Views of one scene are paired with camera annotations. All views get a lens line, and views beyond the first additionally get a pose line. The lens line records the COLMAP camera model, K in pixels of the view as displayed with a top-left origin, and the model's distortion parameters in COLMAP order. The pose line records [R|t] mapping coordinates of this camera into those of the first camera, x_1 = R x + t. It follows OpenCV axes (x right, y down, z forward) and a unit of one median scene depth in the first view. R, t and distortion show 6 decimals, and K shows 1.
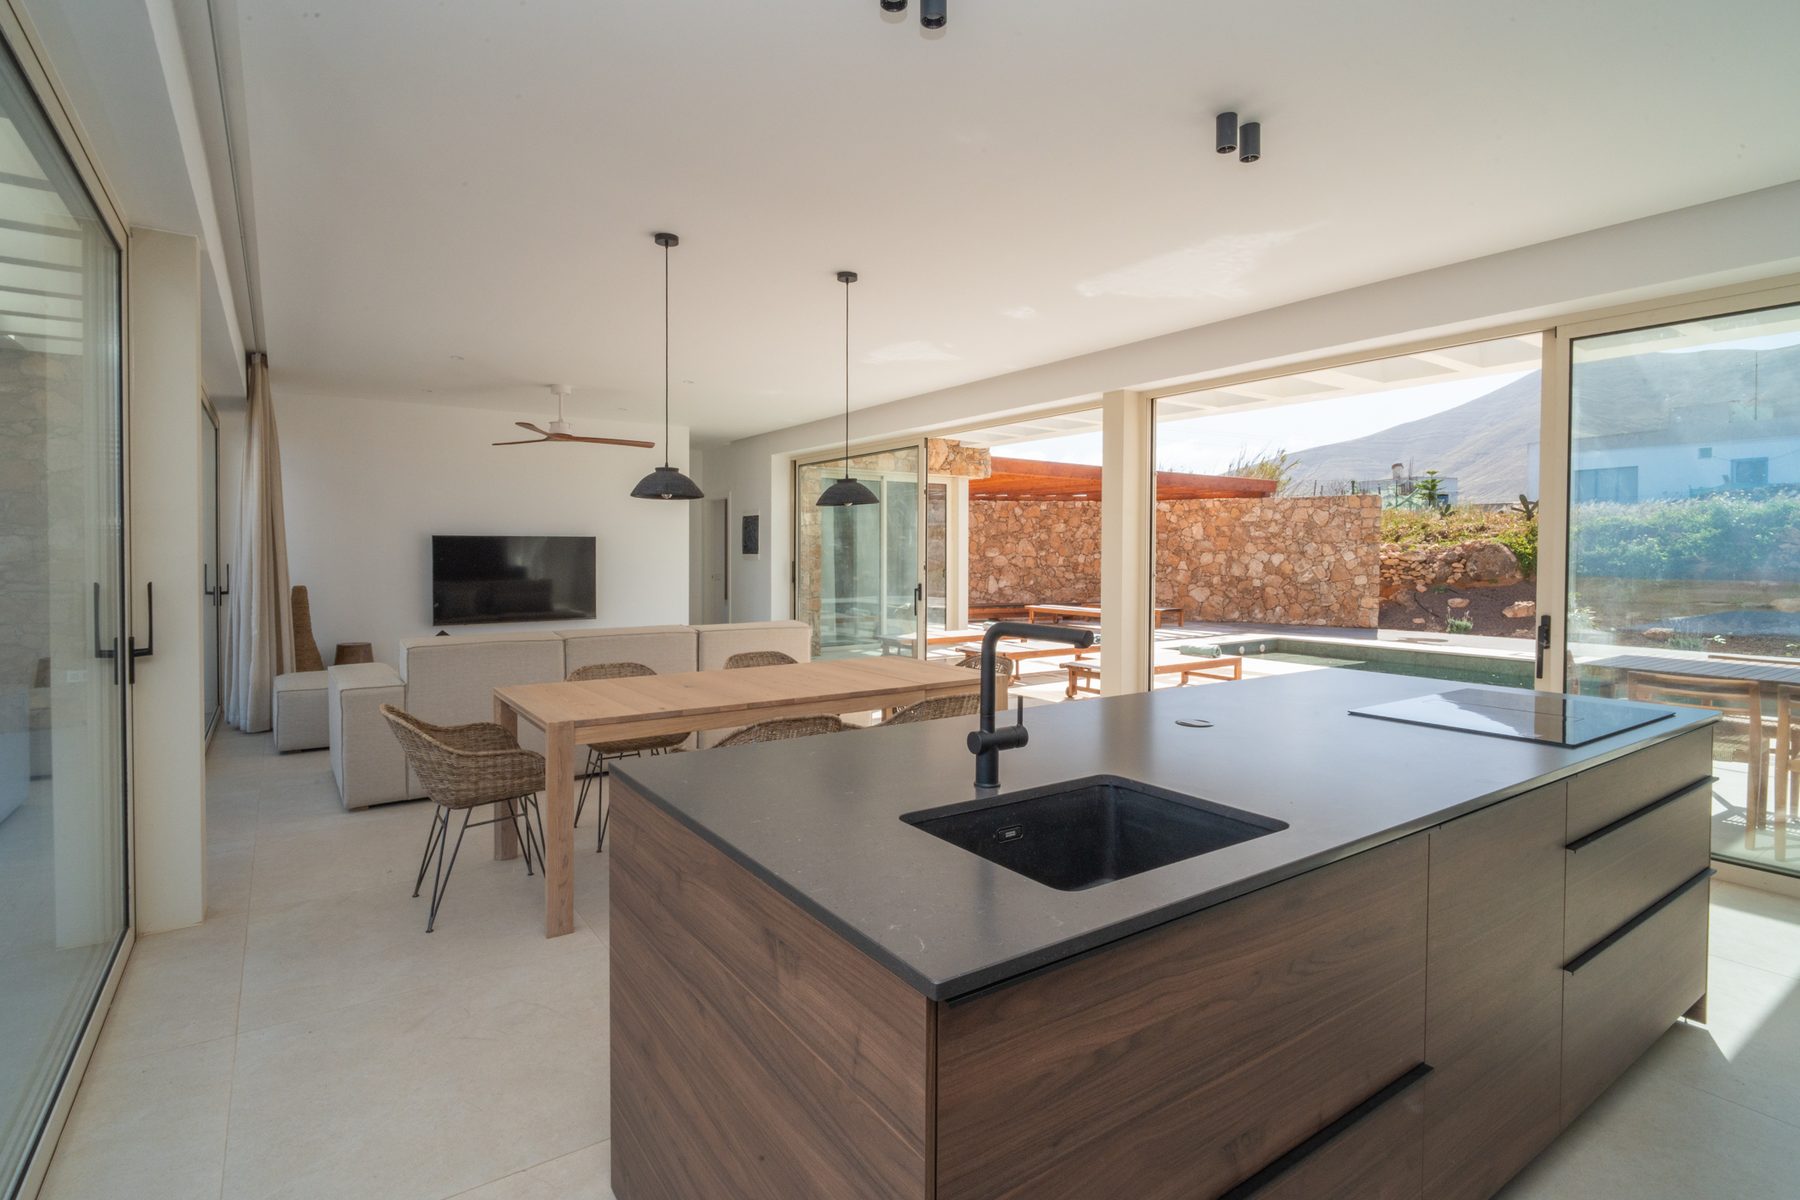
lens RADIAL K [[866.4, 0, 895.0], [0, 866.4, 564.8], [0, 0, 1]] dist [0.002491, -0.000578]
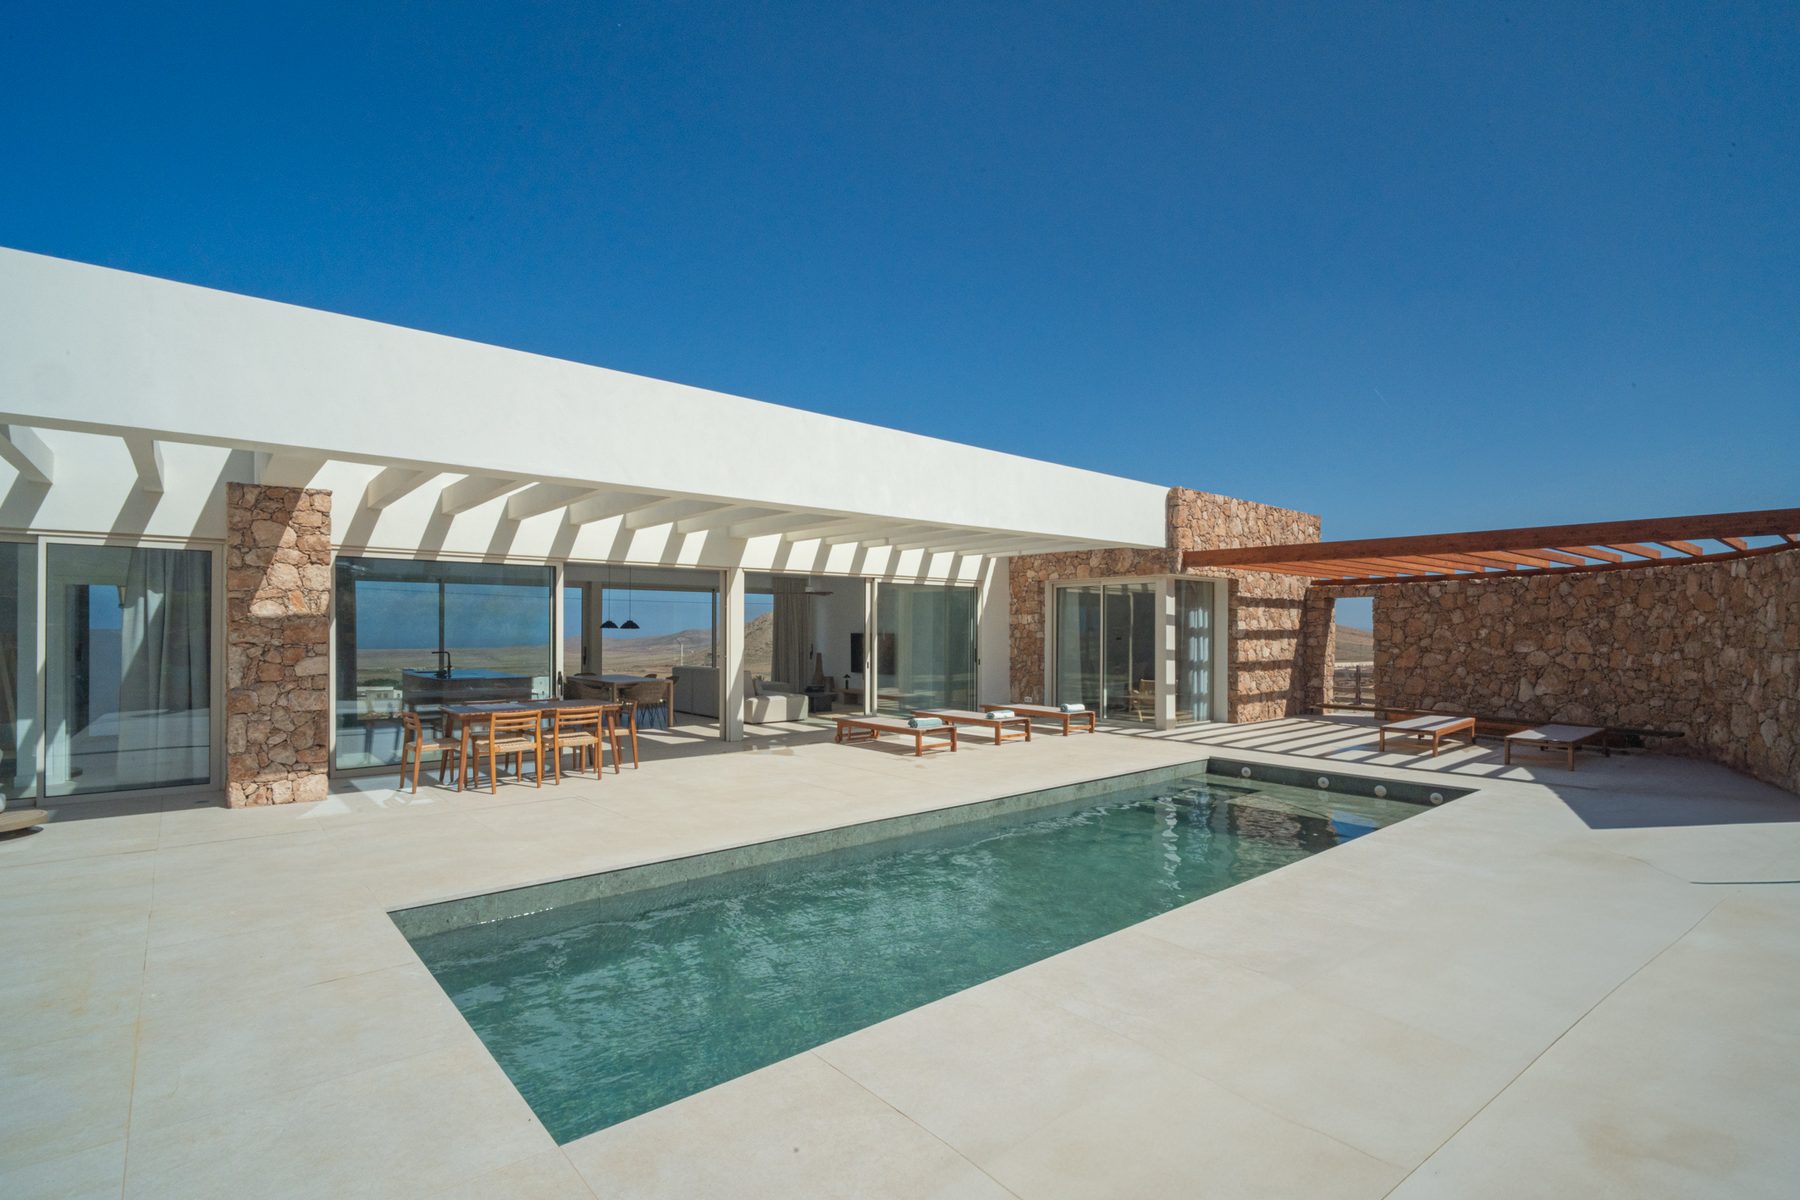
lens RADIAL K [[861.1, 0, 891.7], [0, 861.1, 632.0], [0, 0, 1]] dist [0.000608, -0.000539]
pose [[0.085118, 0.001546, -0.996370, 0.892592], [-0.016770, 0.999859, 0.000119, -0.019767], [0.996230, 0.016699, 0.085132, 0.453186]]
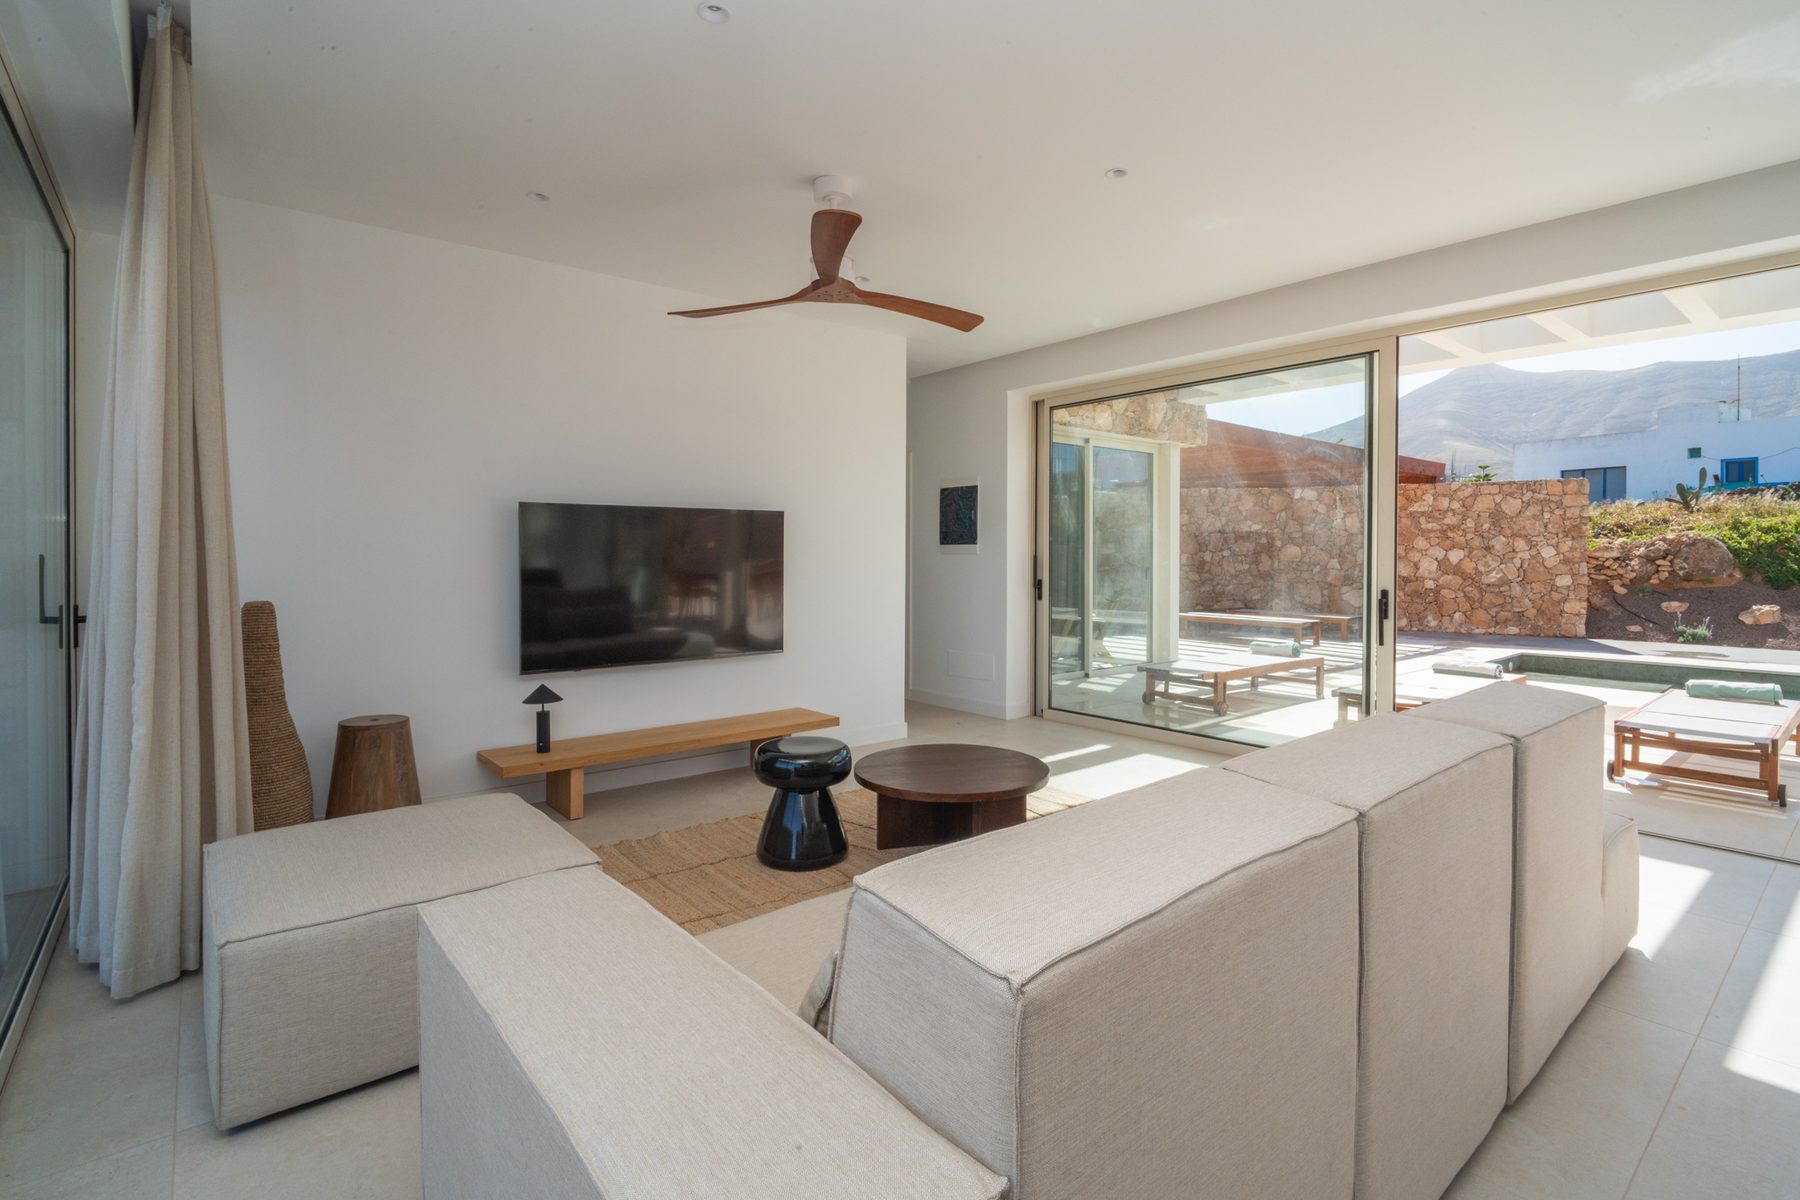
lens RADIAL K [[850.6, 0, 902.5], [0, 850.6, 559.8], [0, 0, 1]] dist [-0.010811, -0.000032]
pose [[0.996726, -0.001509, 0.080839, -0.166356], [0.002166, 0.999965, -0.008036, 0.002730], [-0.080824, 0.008185, 0.996695, 0.229528]]
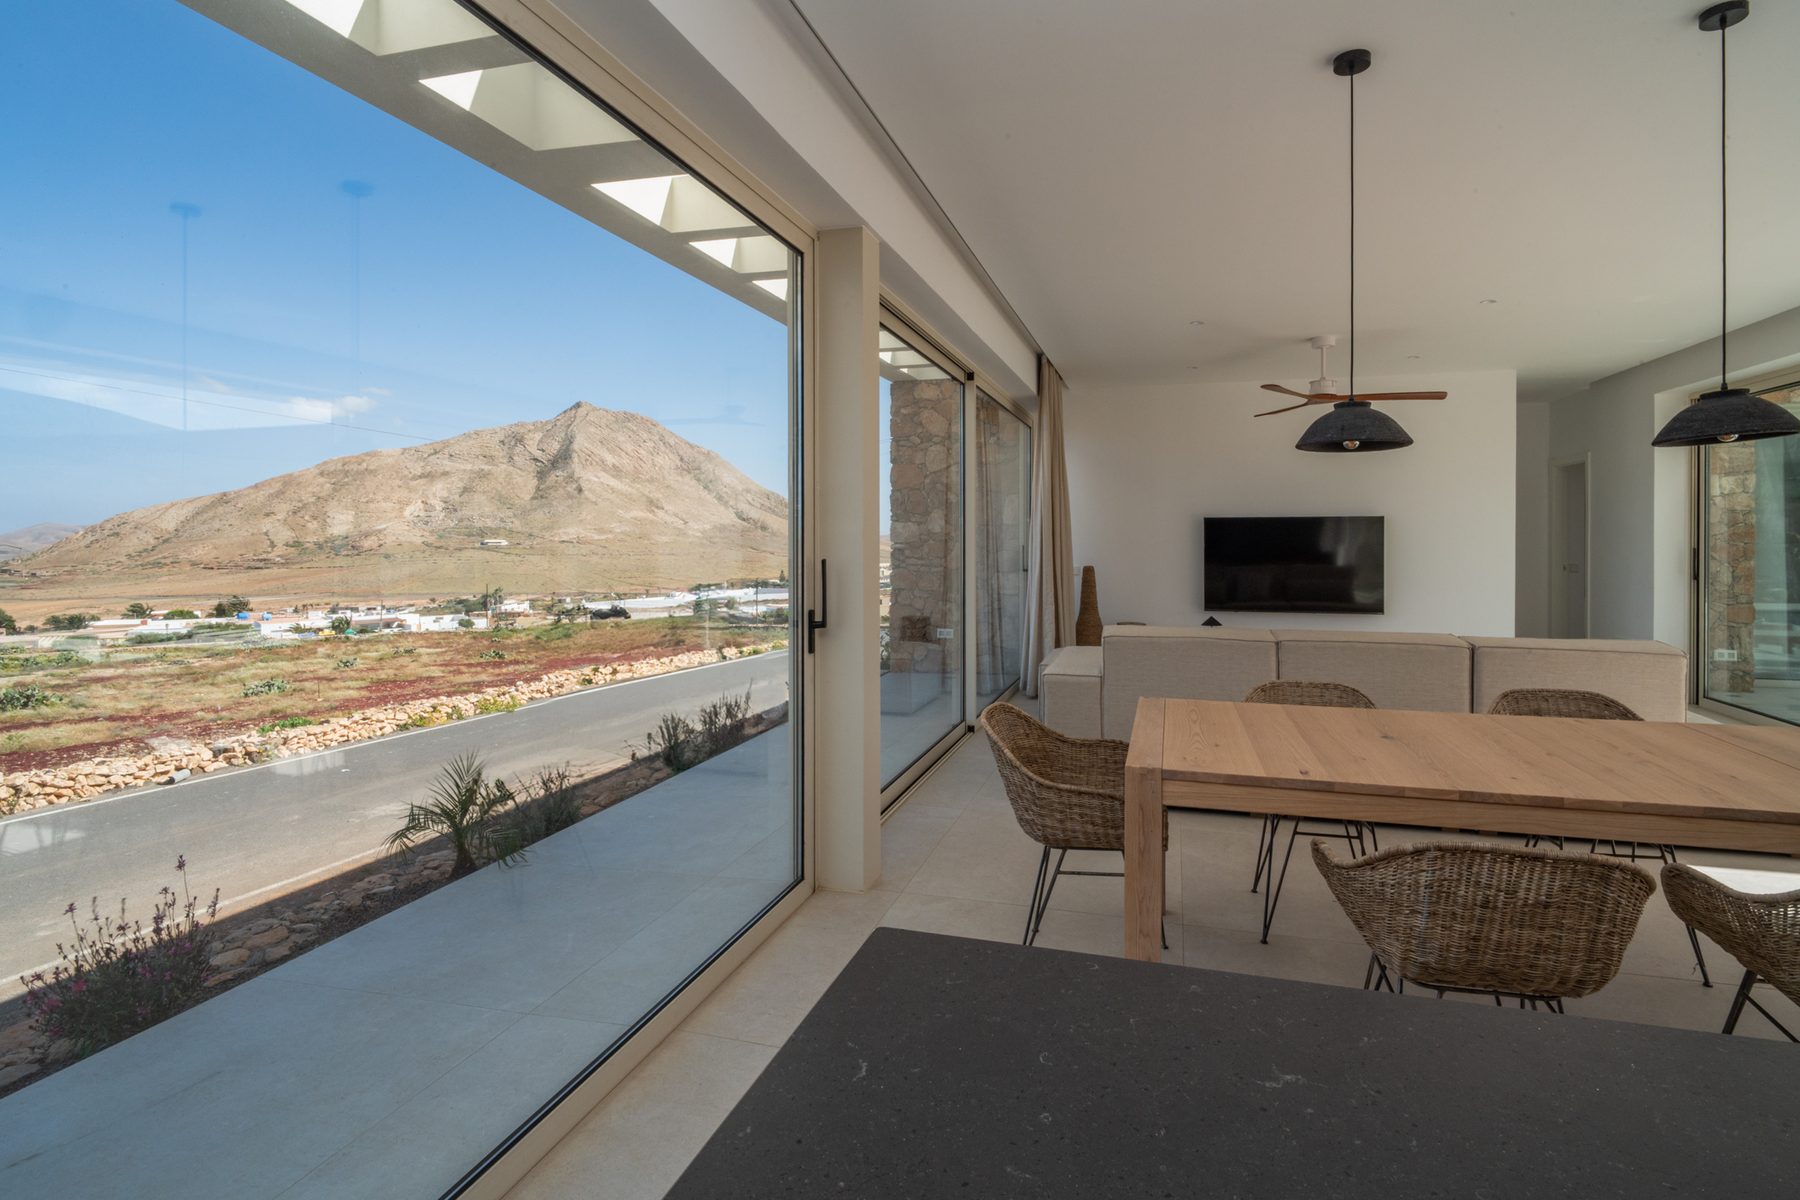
lens RADIAL K [[874.1, 0, 956.5], [0, 874.1, 536.0], [0, 0, 1]] dist [-0.013883, -0.000902]
pose [[0.651946, -0.001009, -0.758265, 0.010706], [-0.010633, 0.999889, -0.010473, 0.000161], [0.758191, 0.014891, 0.651862, 0.077078]]
